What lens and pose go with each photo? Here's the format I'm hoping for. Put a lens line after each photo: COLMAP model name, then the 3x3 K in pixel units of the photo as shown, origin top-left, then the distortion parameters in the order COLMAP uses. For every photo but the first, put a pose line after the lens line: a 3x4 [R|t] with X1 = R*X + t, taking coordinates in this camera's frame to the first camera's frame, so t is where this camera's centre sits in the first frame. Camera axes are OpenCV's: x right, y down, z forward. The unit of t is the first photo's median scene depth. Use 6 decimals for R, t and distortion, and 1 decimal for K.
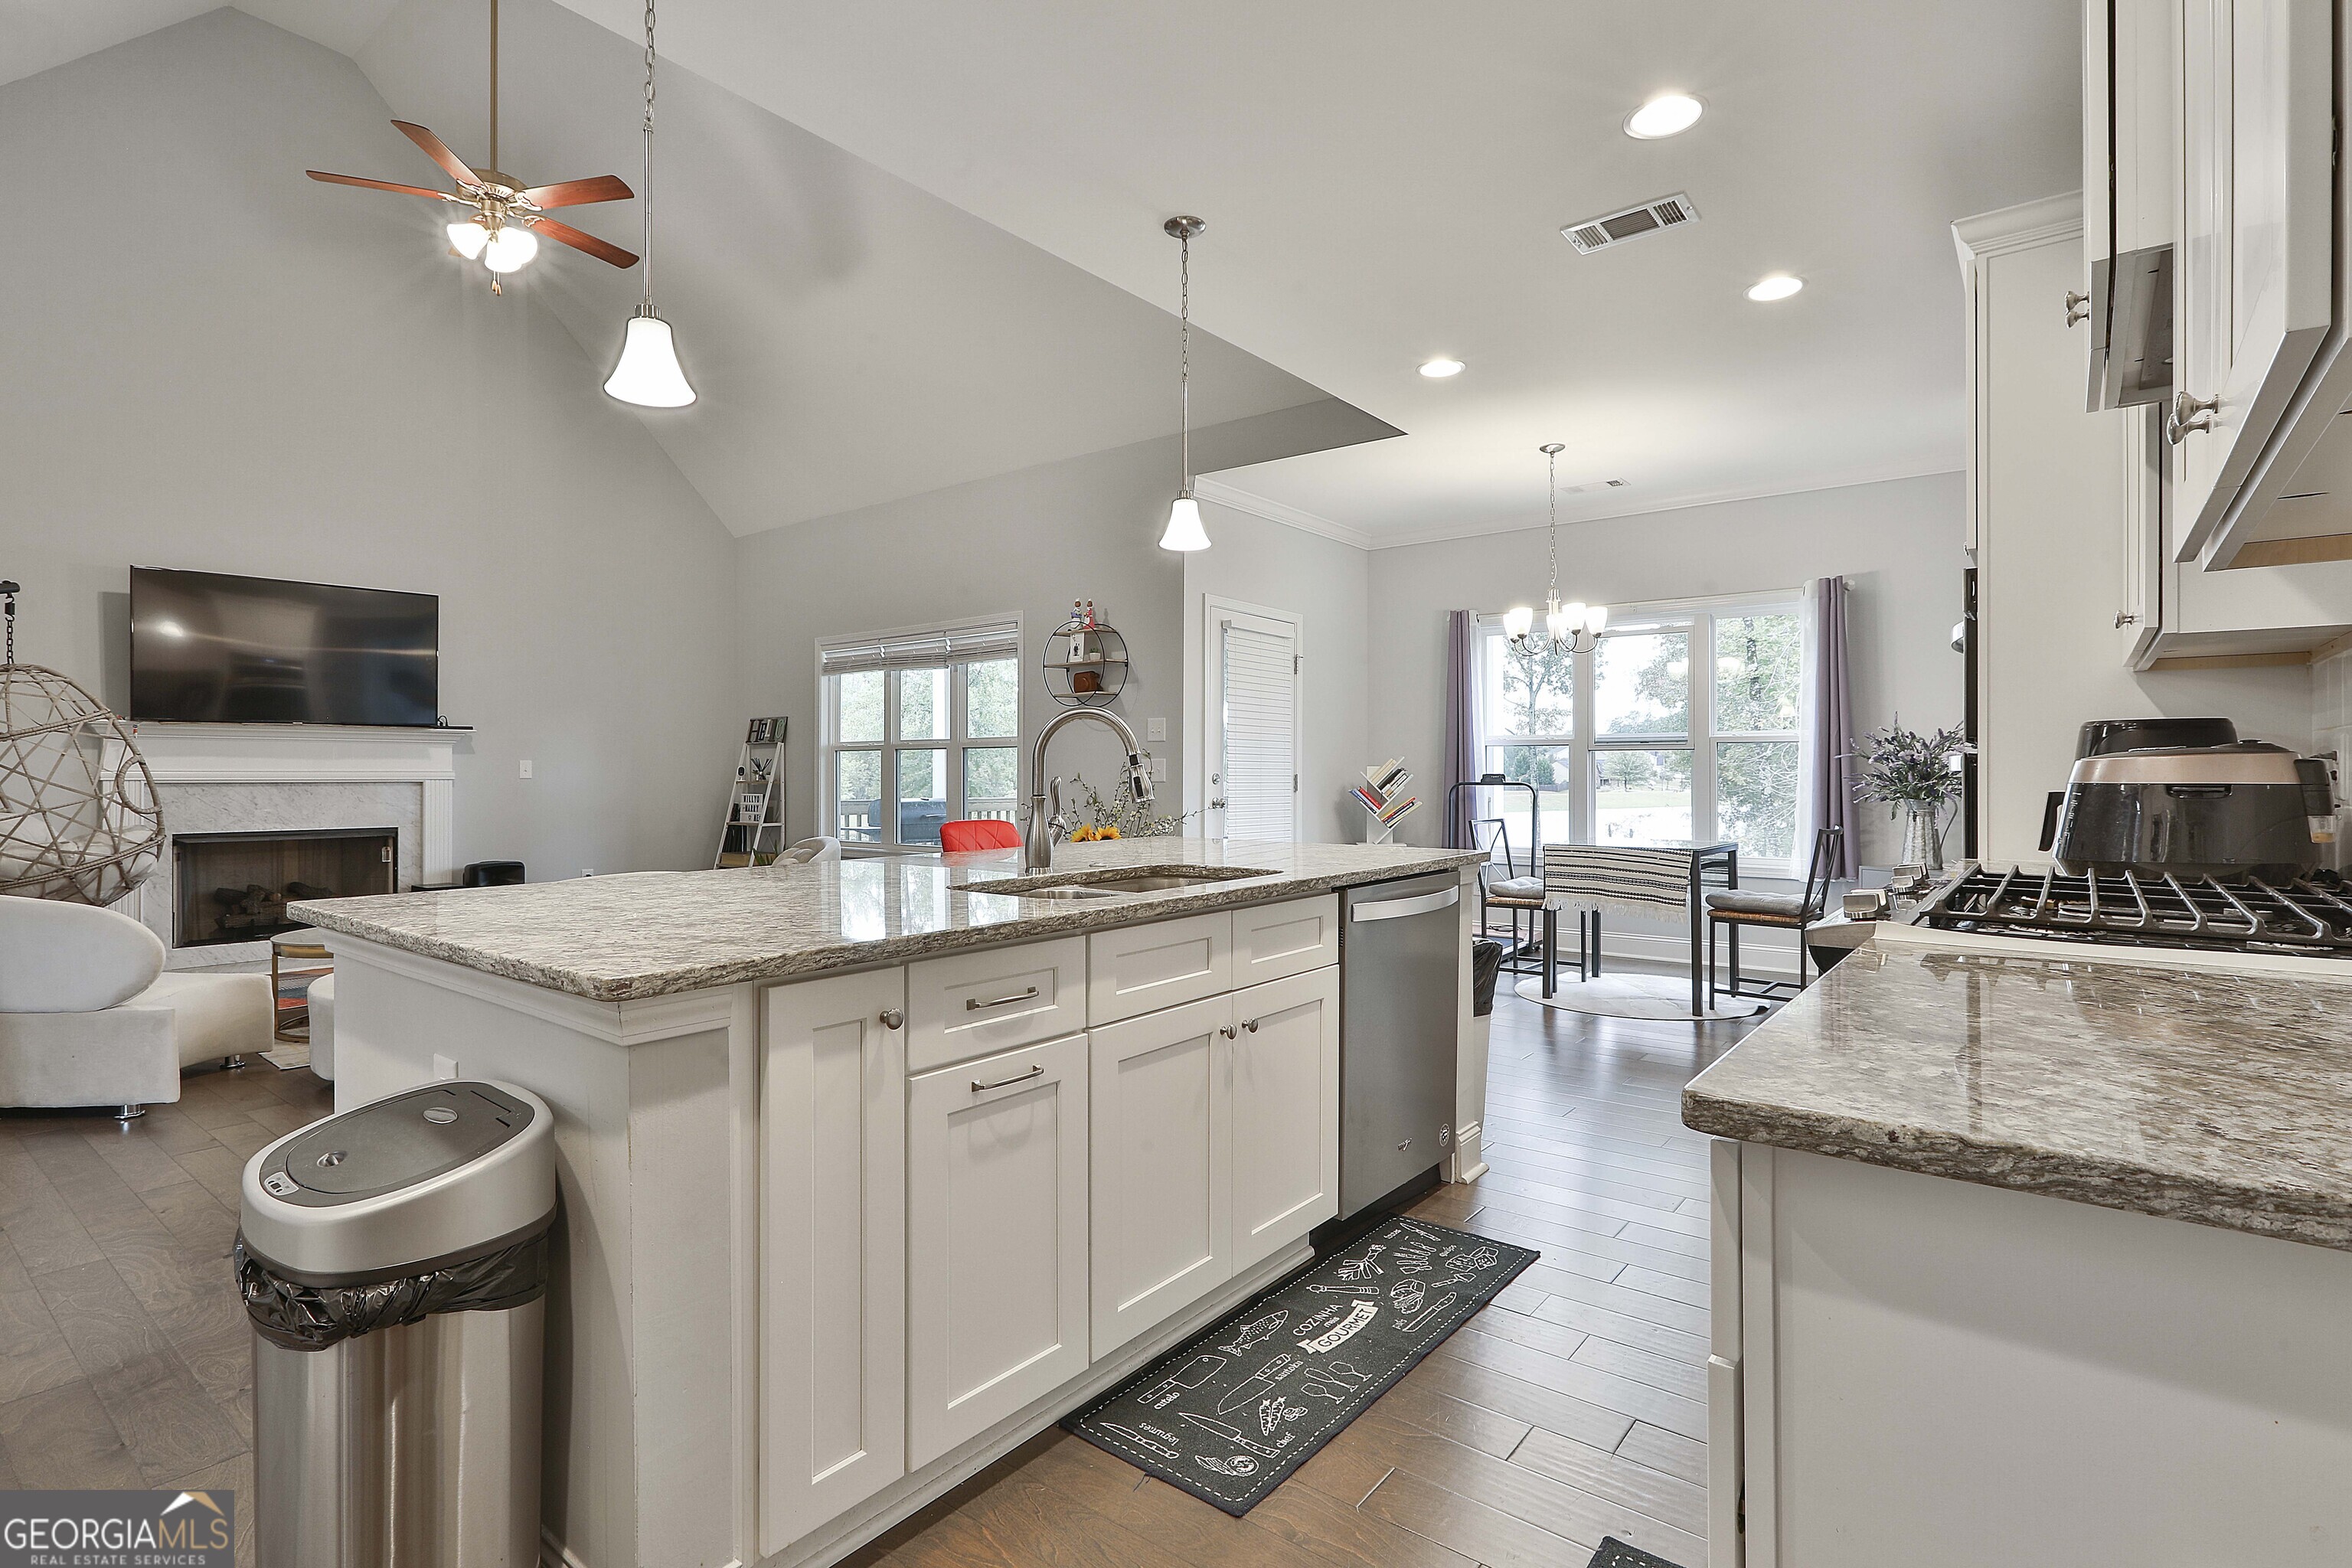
lens RADIAL K [[1133.5, 0, 1195.8], [0, 1133.5, 772.9], [0, 0, 1]] dist [-0.001018, 0.000306]
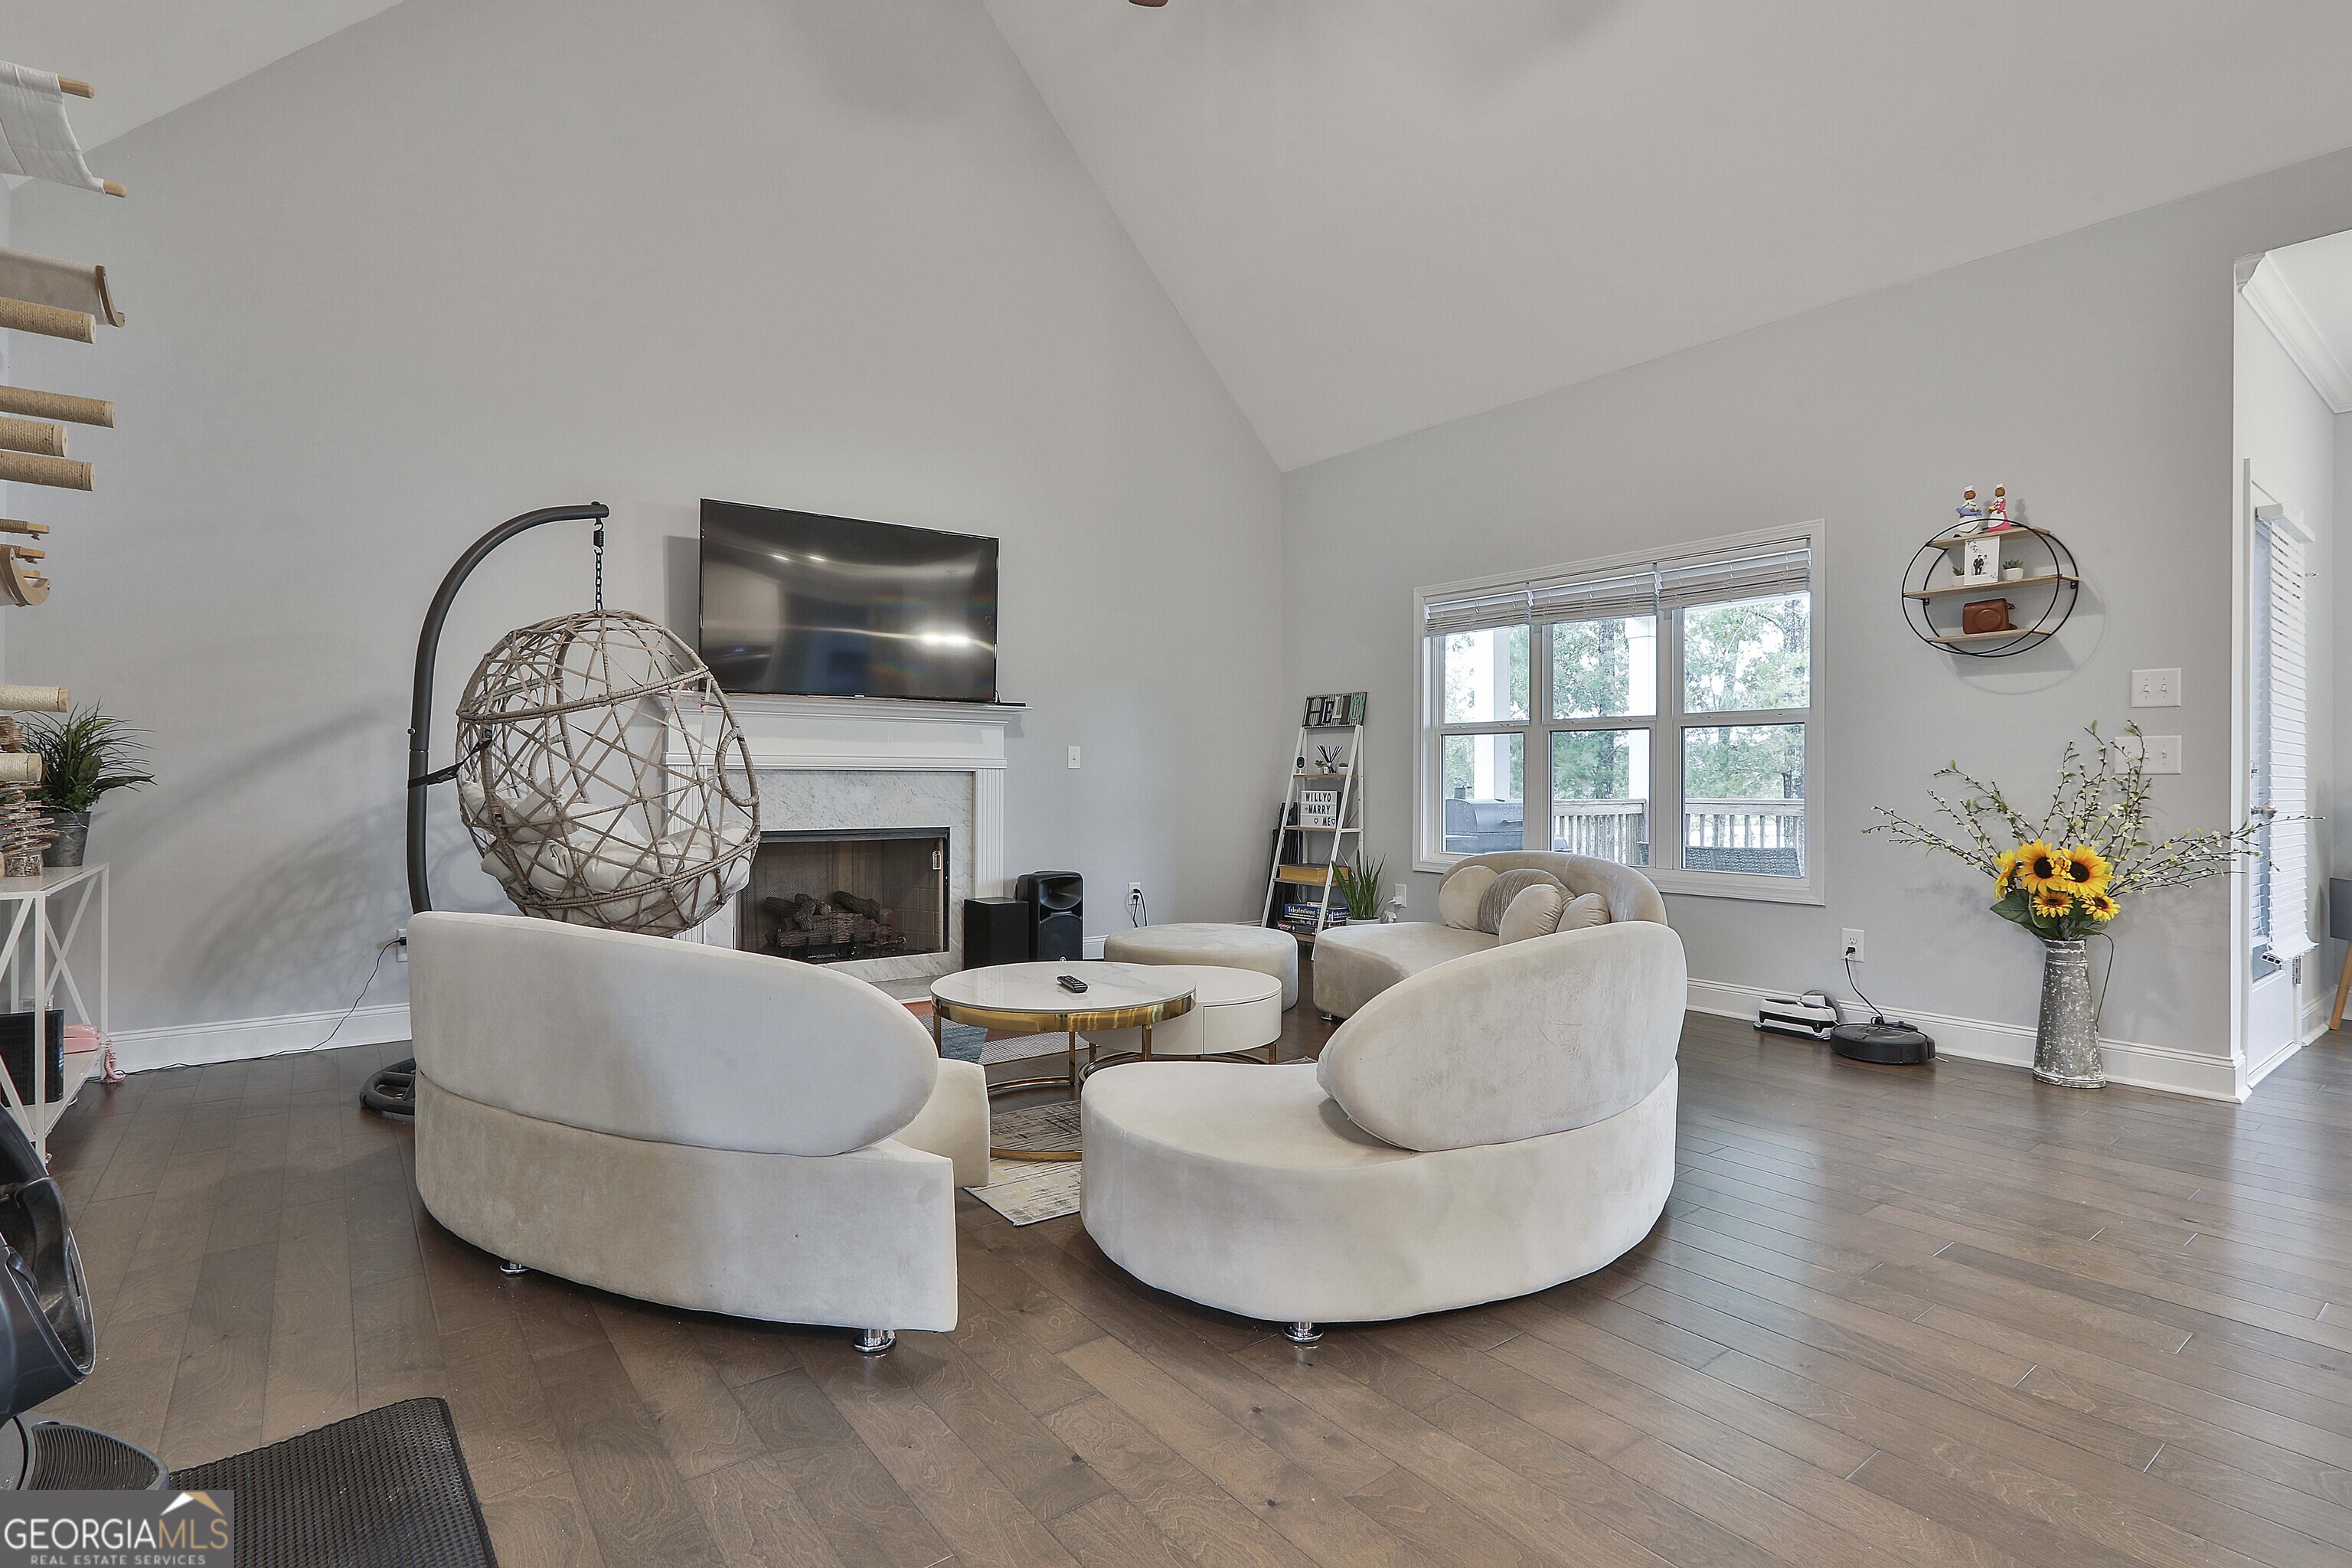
lens RADIAL K [[1133.5, 0, 1195.8], [0, 1133.5, 772.9], [0, 0, 1]] dist [-0.001018, 0.000306]
pose [[0.969704, 0.005605, -0.244218, -0.343665], [-0.006478, 0.999975, -0.002771, 0.010717], [0.244196, 0.004269, 0.969716, 0.260514]]
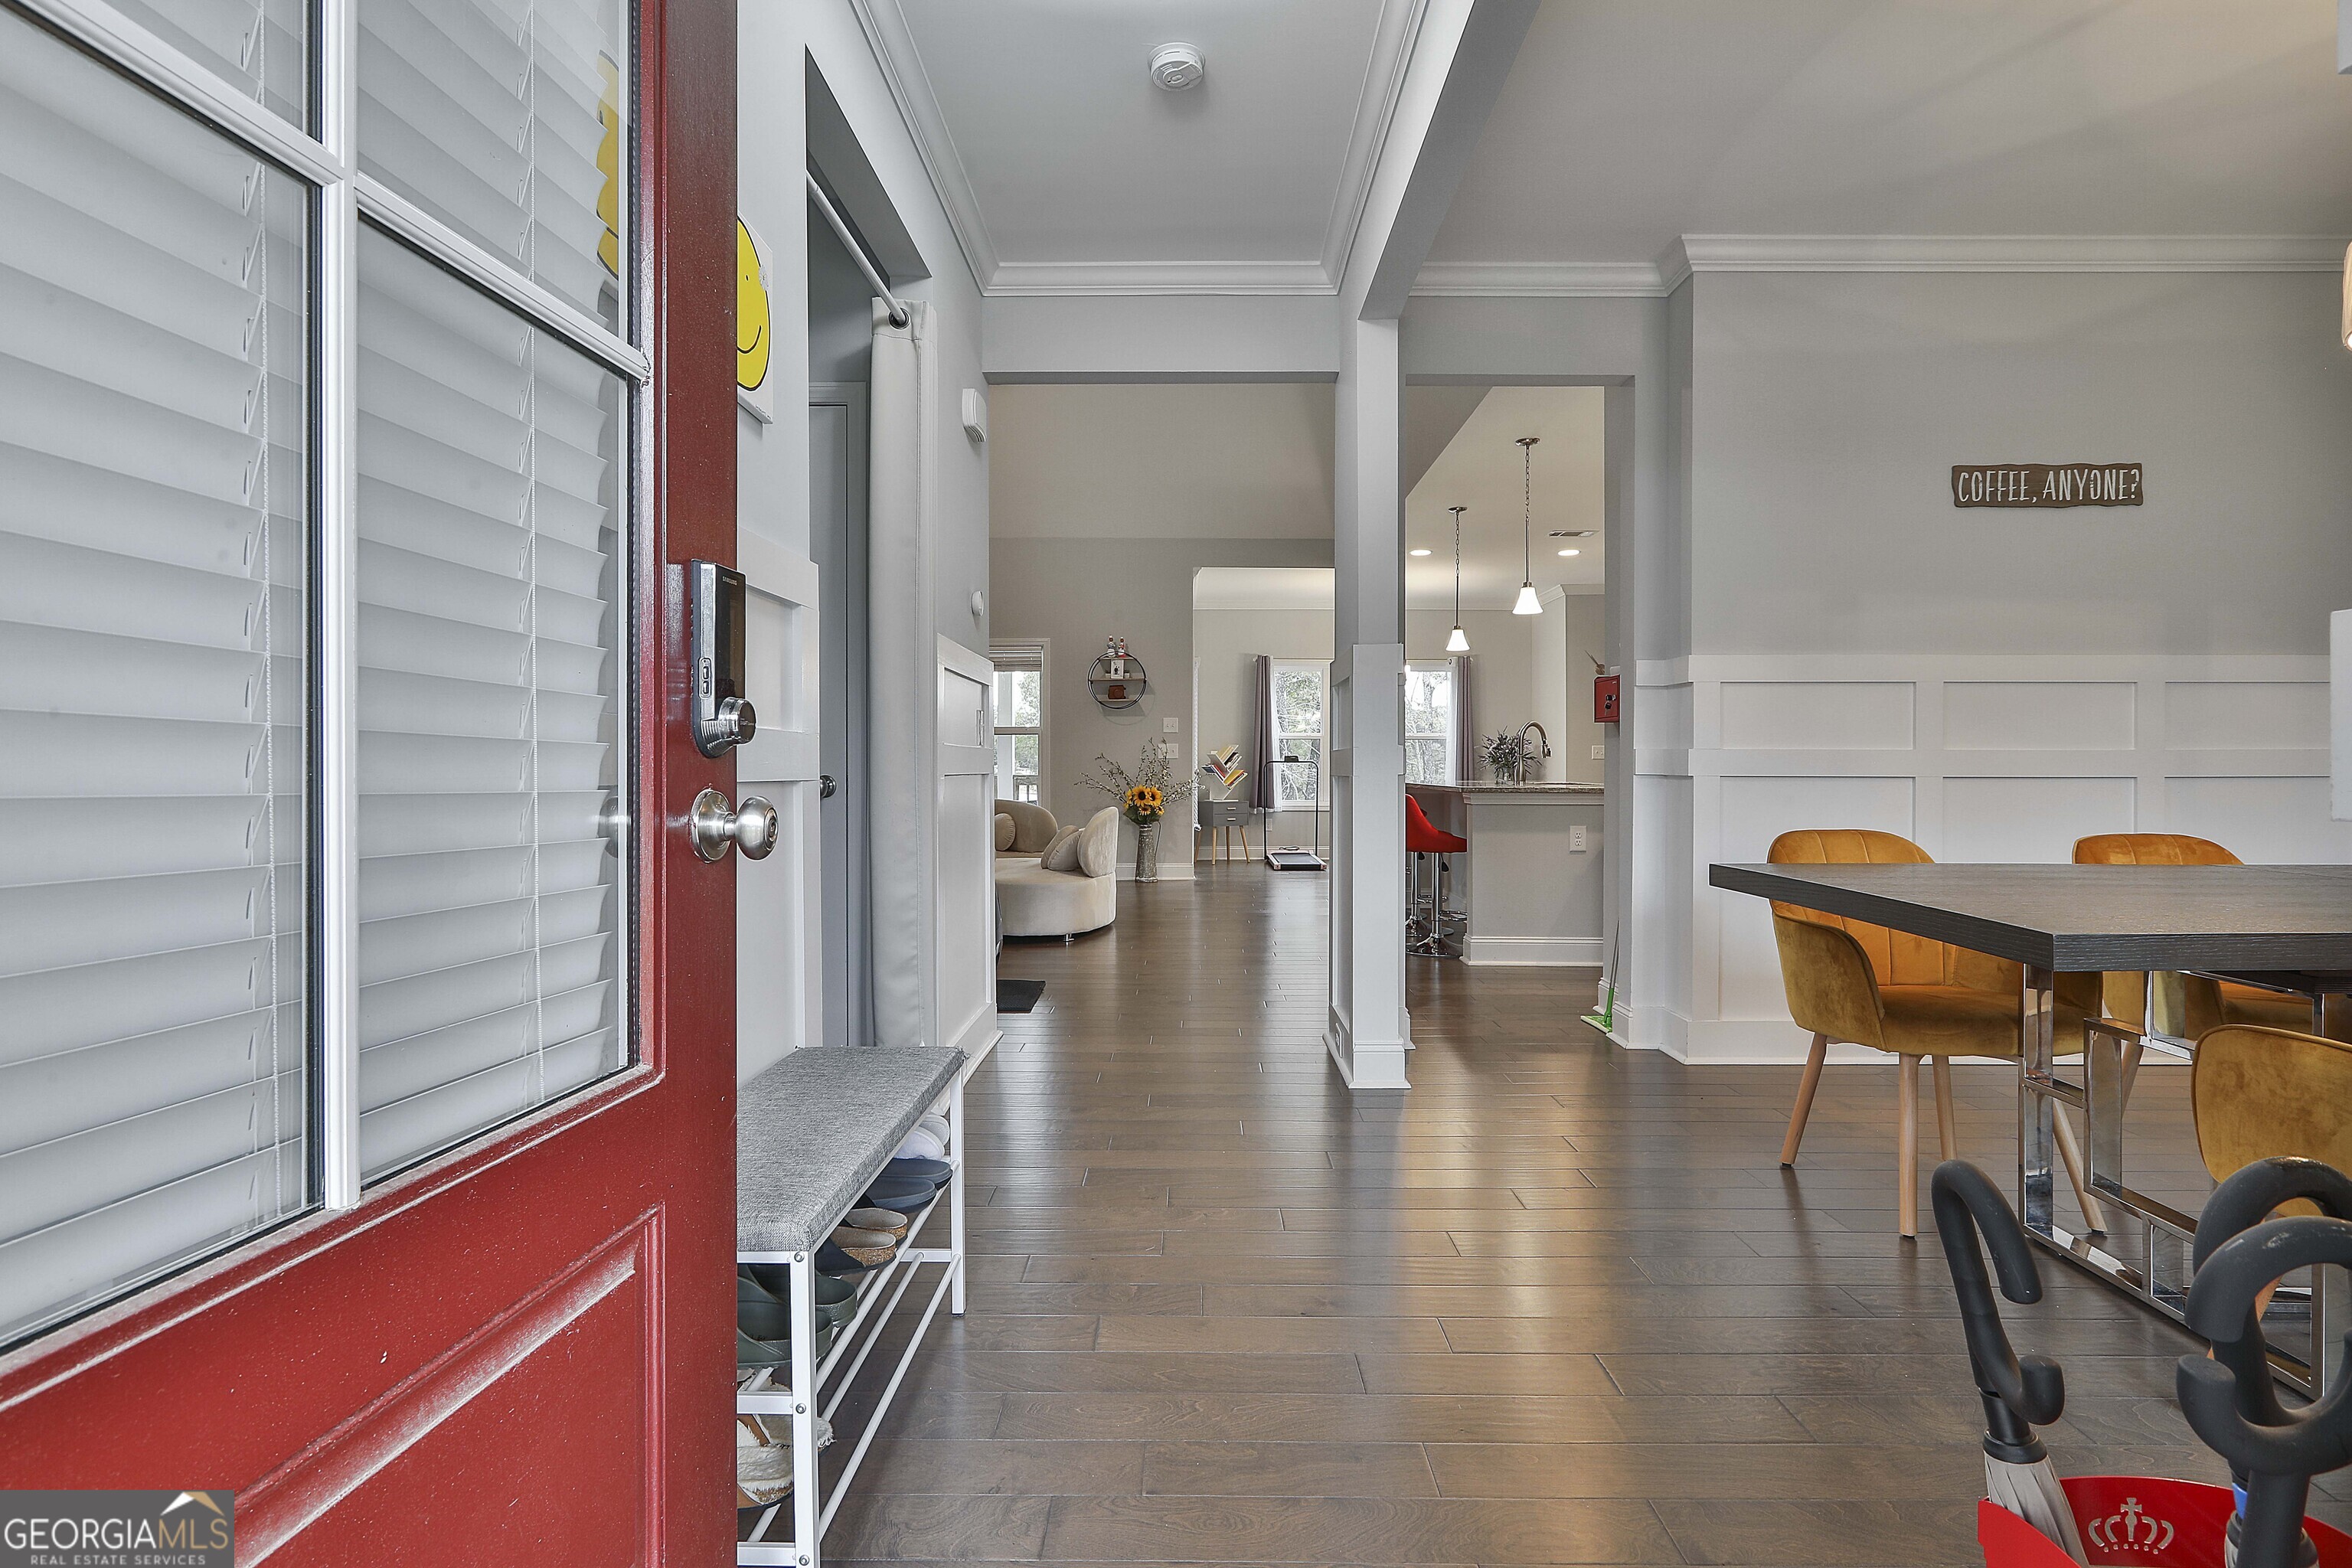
lens RADIAL K [[1133.5, 0, 1195.8], [0, 1133.5, 772.9], [0, 0, 1]] dist [-0.001018, 0.000306]
pose [[0.799727, -0.003810, 0.600352, -0.847529], [-0.000234, 0.999978, 0.006658, 0.015340], [-0.600364, -0.005465, 0.799708, -0.240836]]
